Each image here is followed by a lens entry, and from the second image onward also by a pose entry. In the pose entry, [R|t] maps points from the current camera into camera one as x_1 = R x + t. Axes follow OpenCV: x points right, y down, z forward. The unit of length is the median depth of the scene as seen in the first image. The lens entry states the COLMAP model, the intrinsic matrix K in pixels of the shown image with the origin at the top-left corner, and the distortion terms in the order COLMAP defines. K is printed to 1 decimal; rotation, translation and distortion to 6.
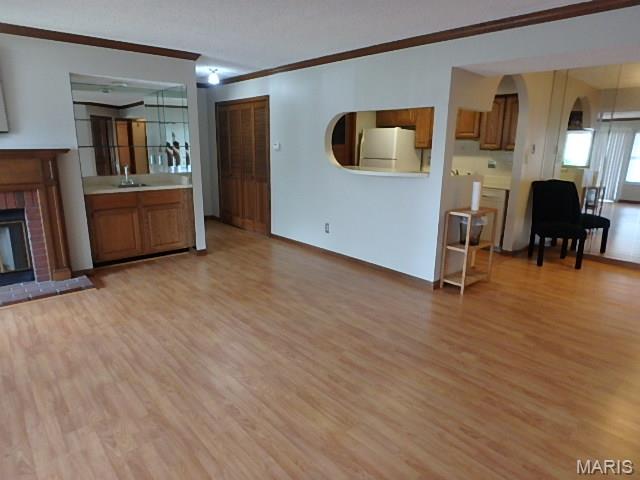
lens RADIAL K [[393.6, 0, 318.8], [0, 393.6, 240.6], [0, 0, 1]] dist [-0.032723, -0.001485]
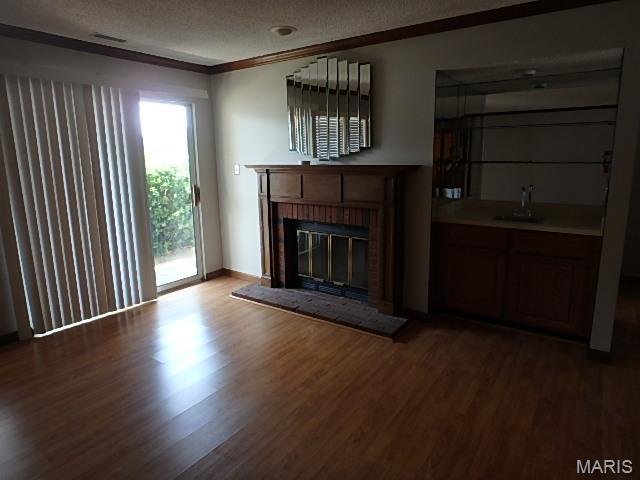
lens RADIAL K [[393.6, 0, 320.1], [0, 393.6, 233.8], [0, 0, 1]] dist [-0.032723, -0.001485]
pose [[0.240520, 0.166285, -0.956295, 0.120159], [-0.214867, 0.969895, 0.114609, -0.145060], [0.946564, 0.177910, 0.269008, 0.598418]]
